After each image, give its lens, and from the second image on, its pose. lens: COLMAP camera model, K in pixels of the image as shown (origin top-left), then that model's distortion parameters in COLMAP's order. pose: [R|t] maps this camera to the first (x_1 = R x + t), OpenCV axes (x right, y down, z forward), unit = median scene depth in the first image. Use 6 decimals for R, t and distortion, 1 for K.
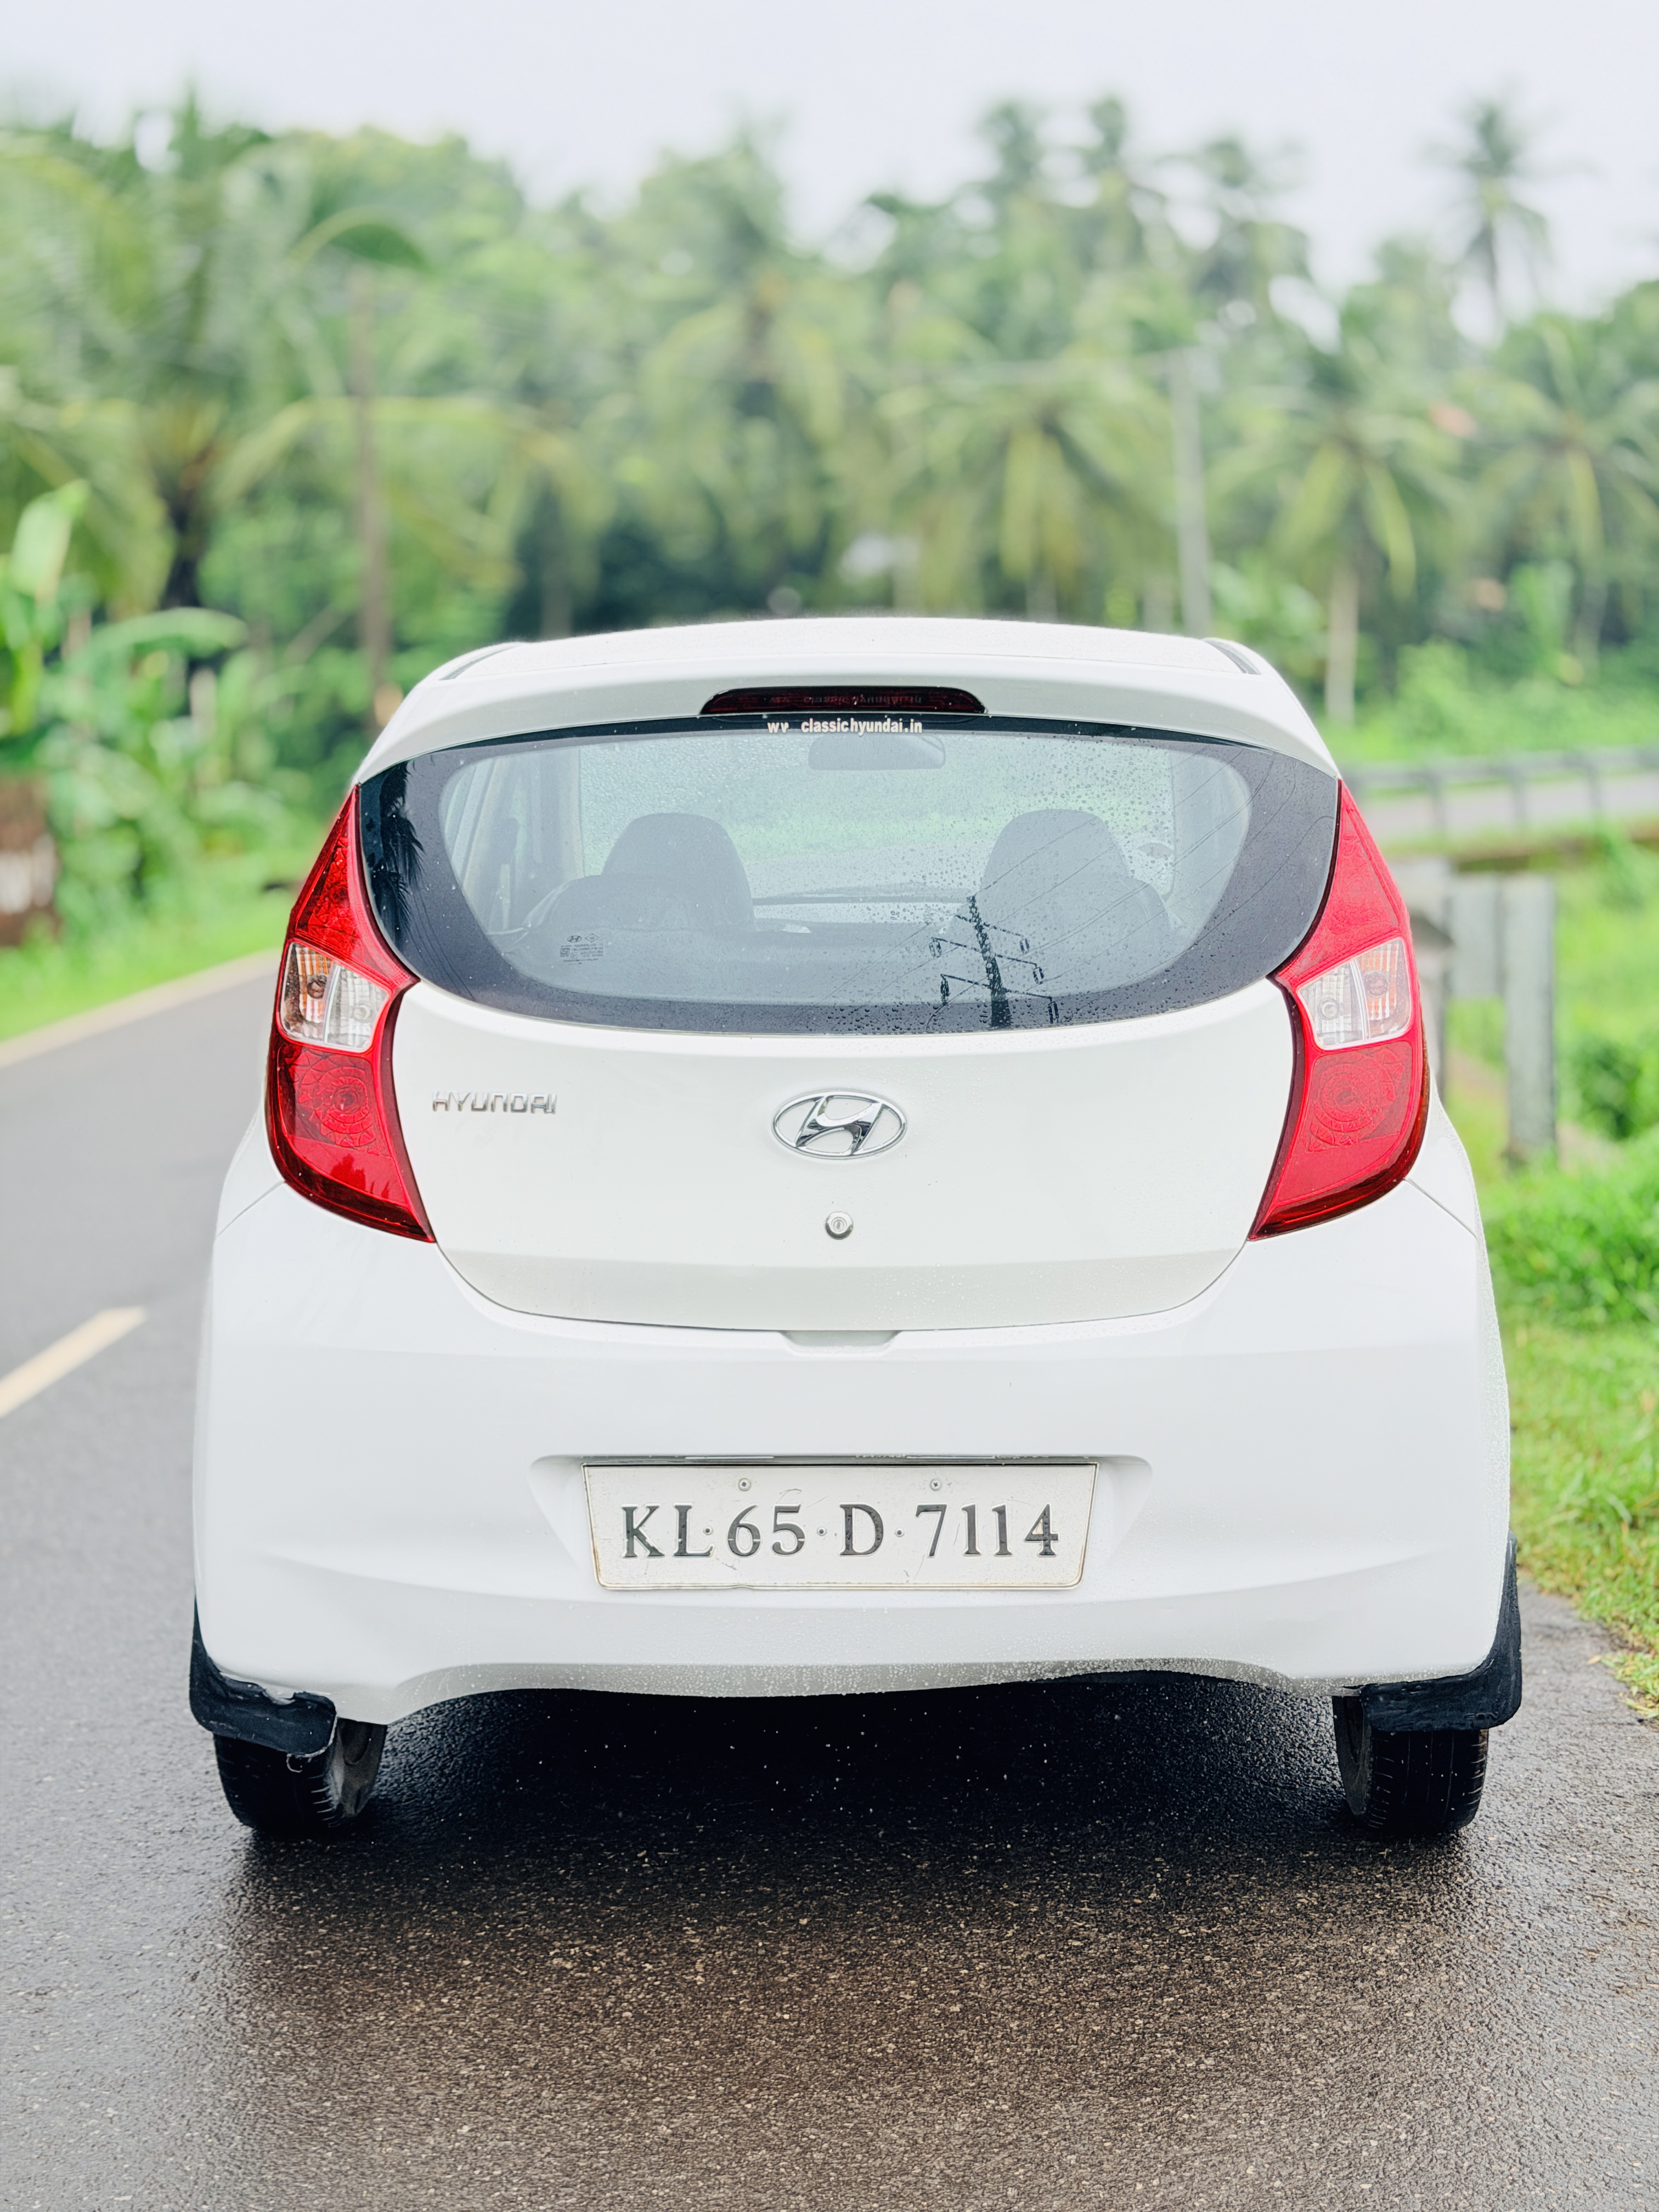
lens RADIAL K [[2990.1, 0, 829.5], [0, 2990.1, 1106.0], [0, 0, 1]] dist [0.194534, -0.313574]
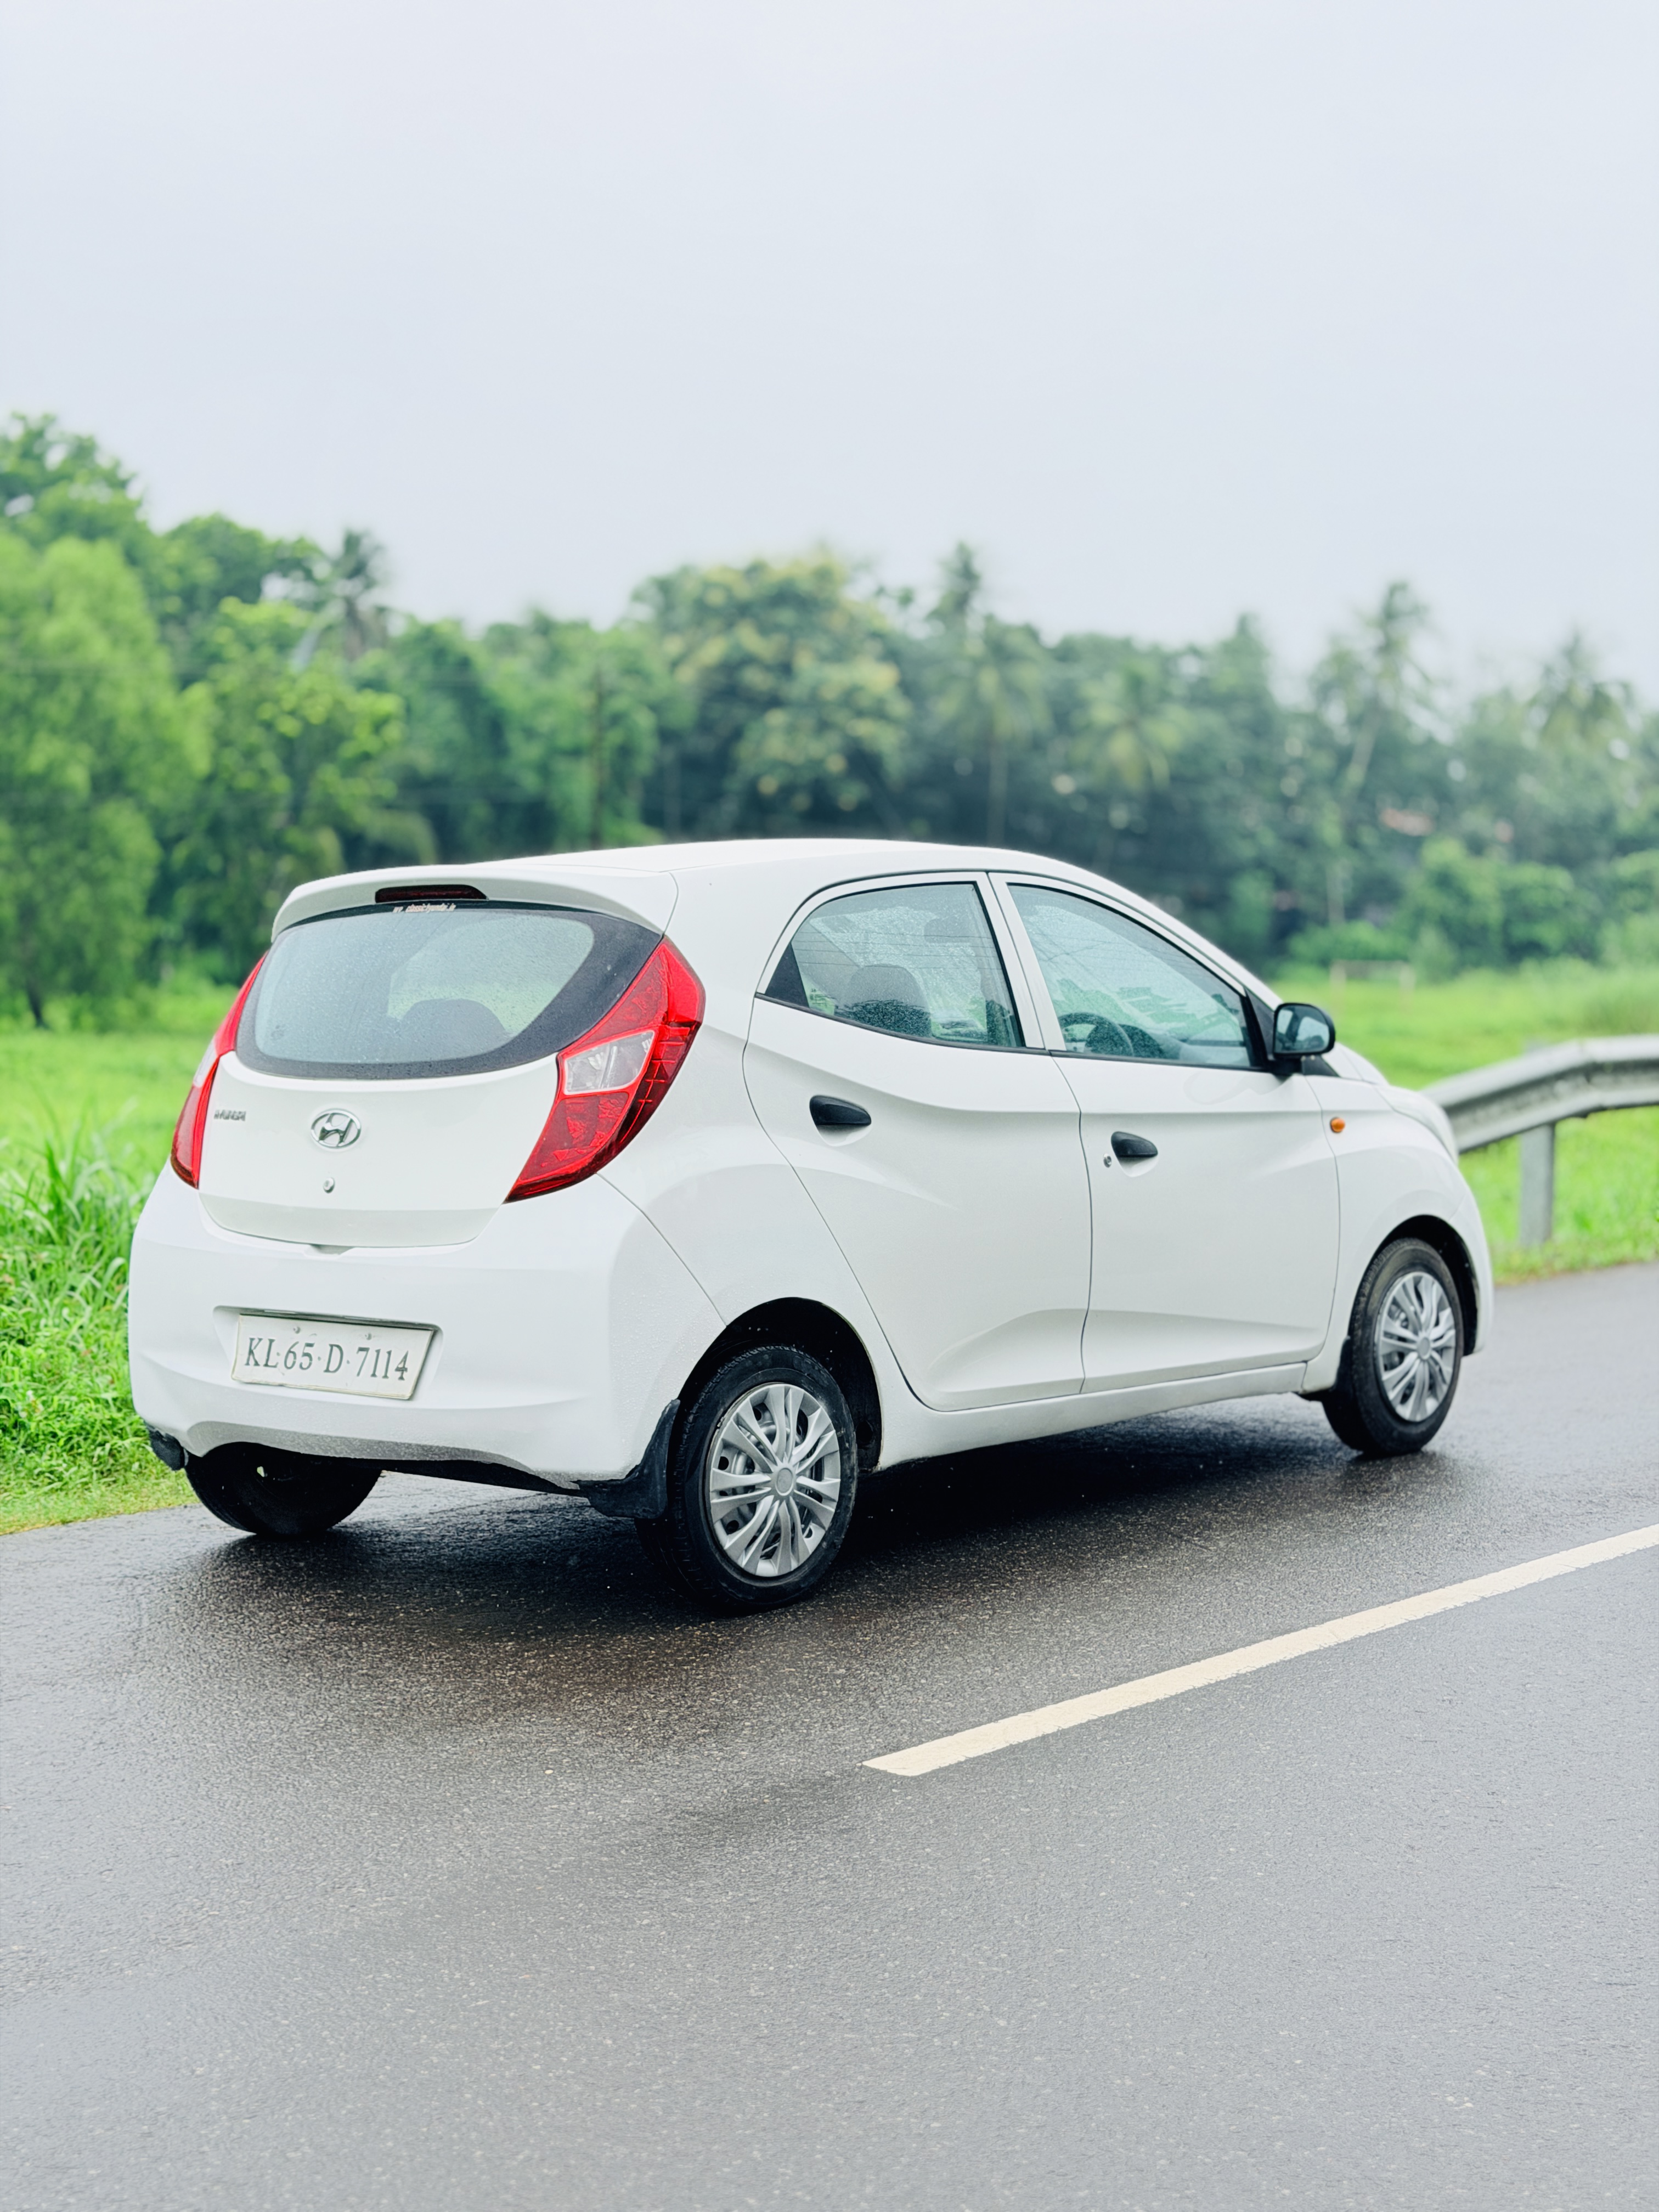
lens RADIAL K [[2990.1, 0, 829.5], [0, 2990.1, 1106.0], [0, 0, 1]] dist [0.194534, -0.313574]
pose [[0.782169, 0.021016, -0.622712, 1.338038], [-0.062304, 0.997060, -0.044608, 0.053483], [0.619944, 0.073688, 0.781179, -0.216047]]
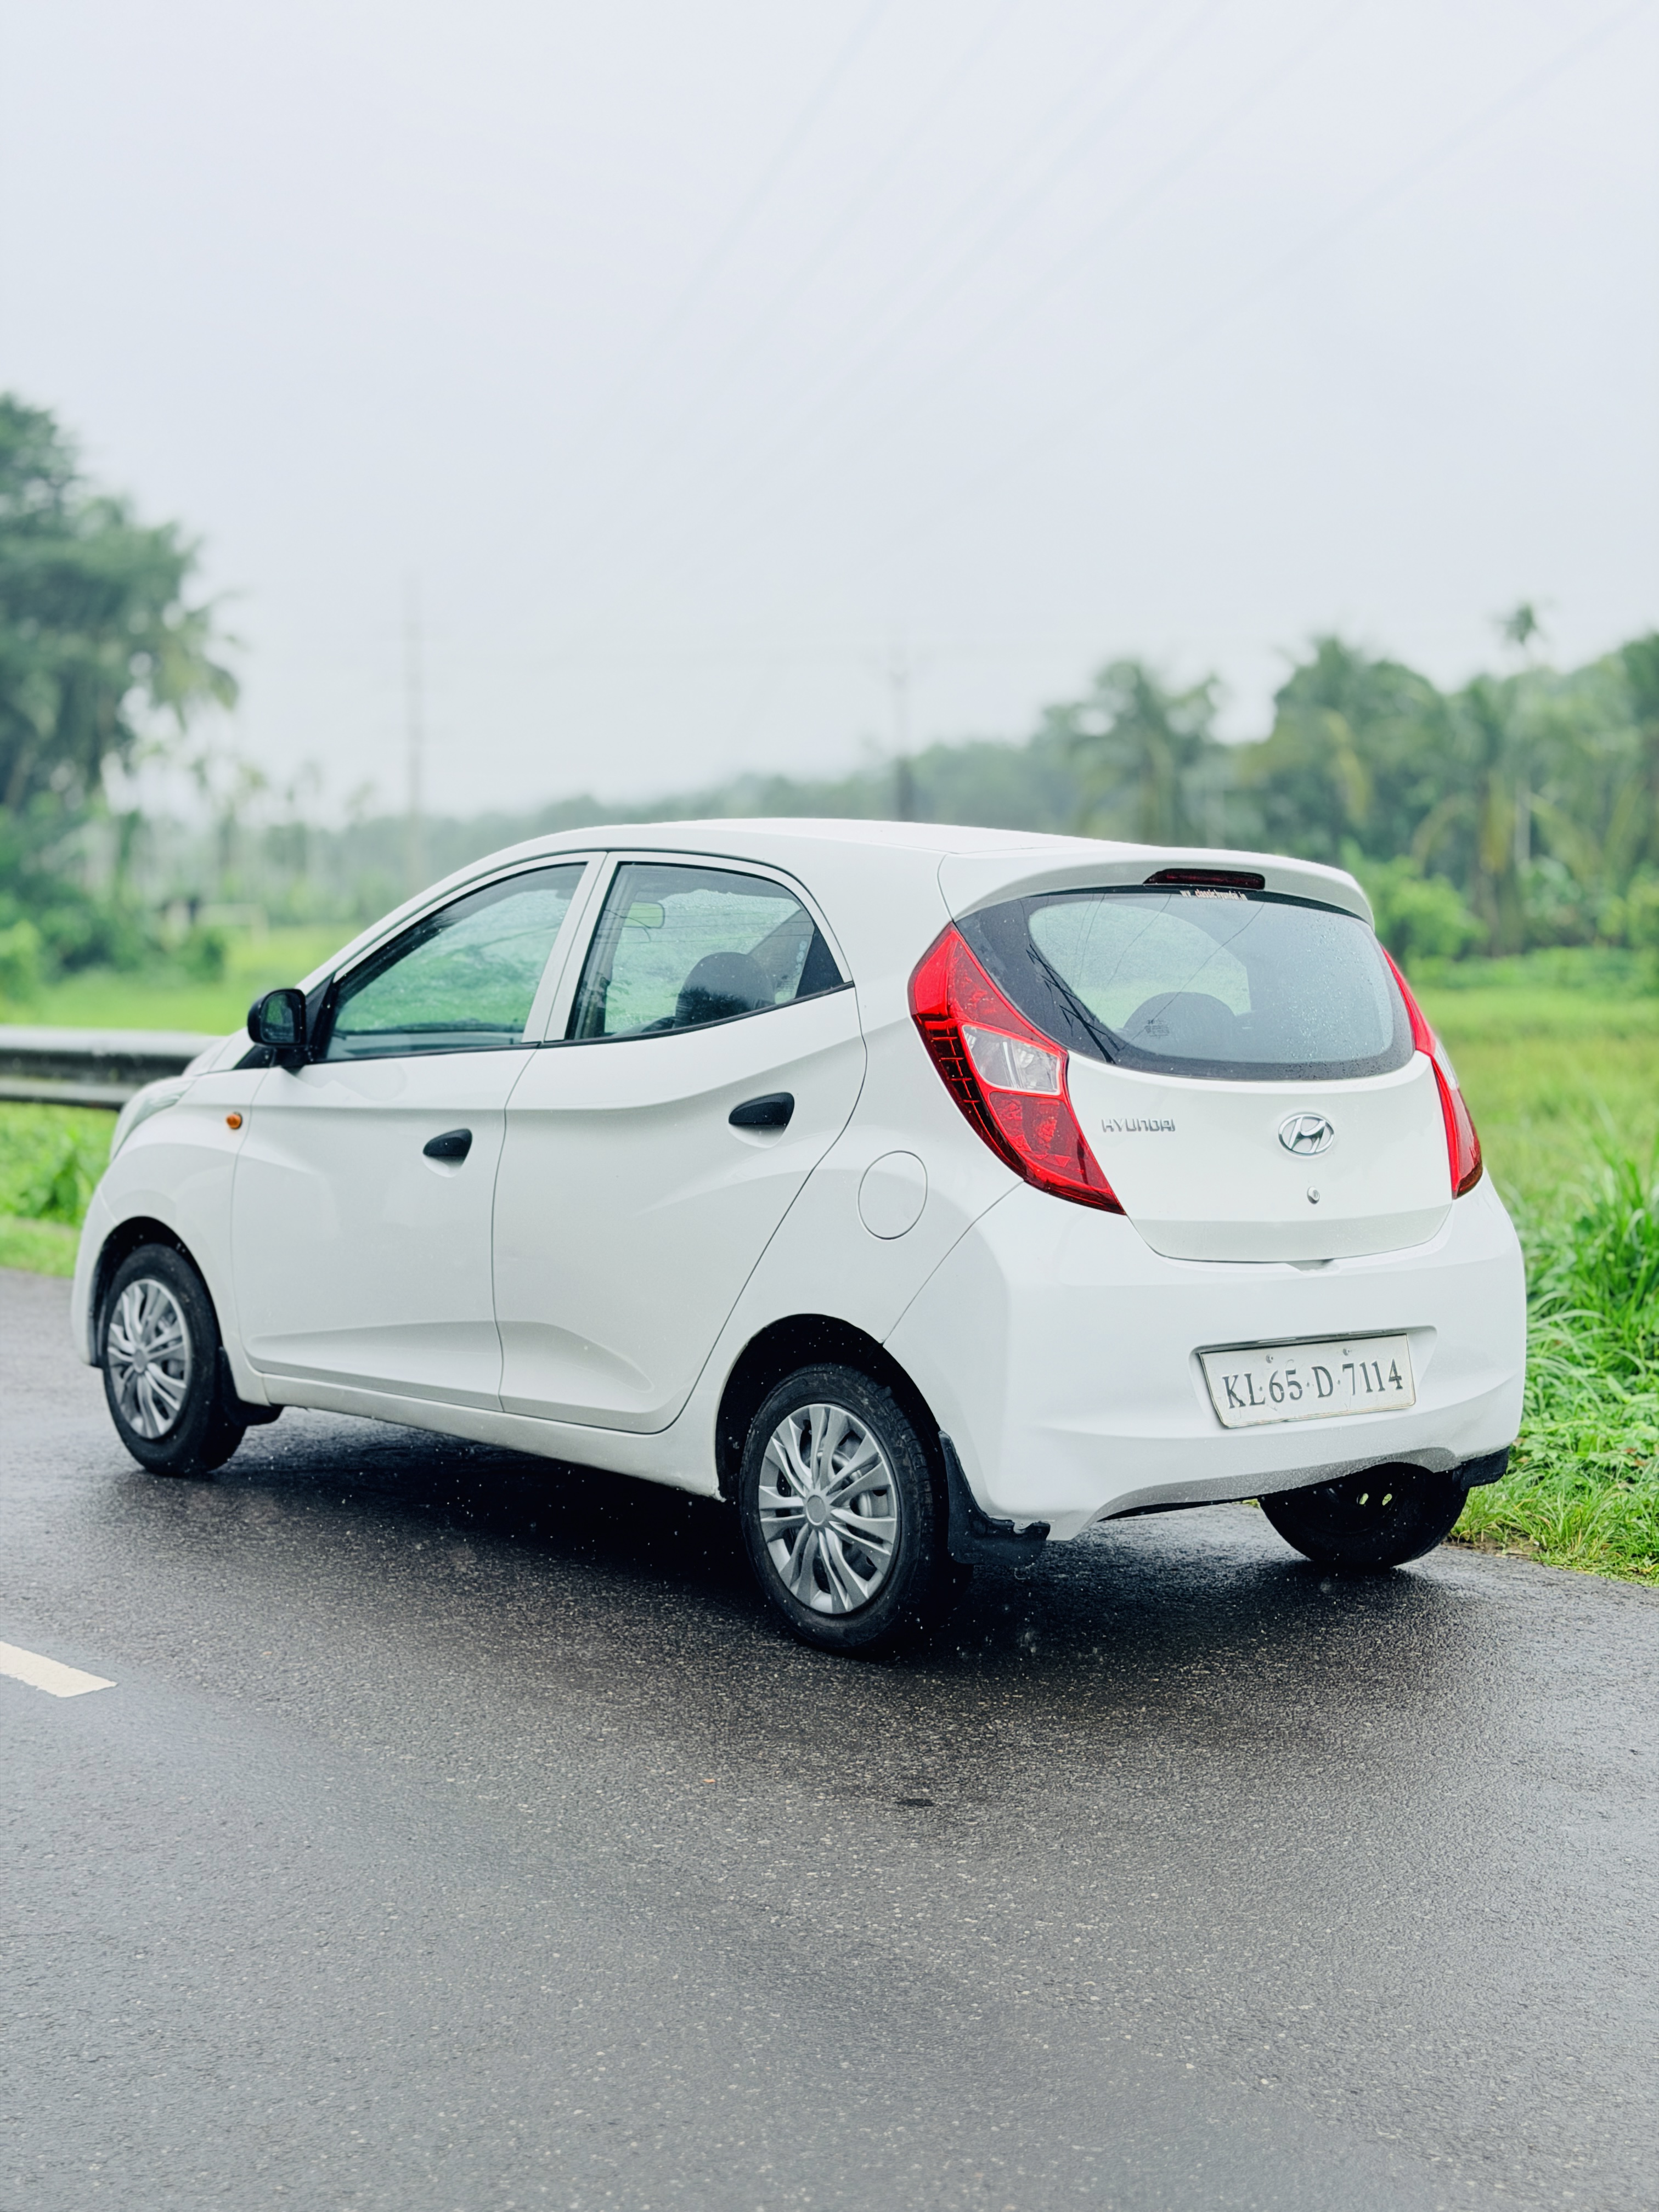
lens RADIAL K [[3110.9, 0, 829.5], [0, 3110.9, 1106.0], [0, 0, 1]] dist [0.200398, -0.017093]
pose [[0.729155, -0.003821, 0.684338, -1.356002], [0.049086, 0.997701, -0.046729, 0.057476], [-0.682586, 0.067664, 0.727666, -0.072918]]
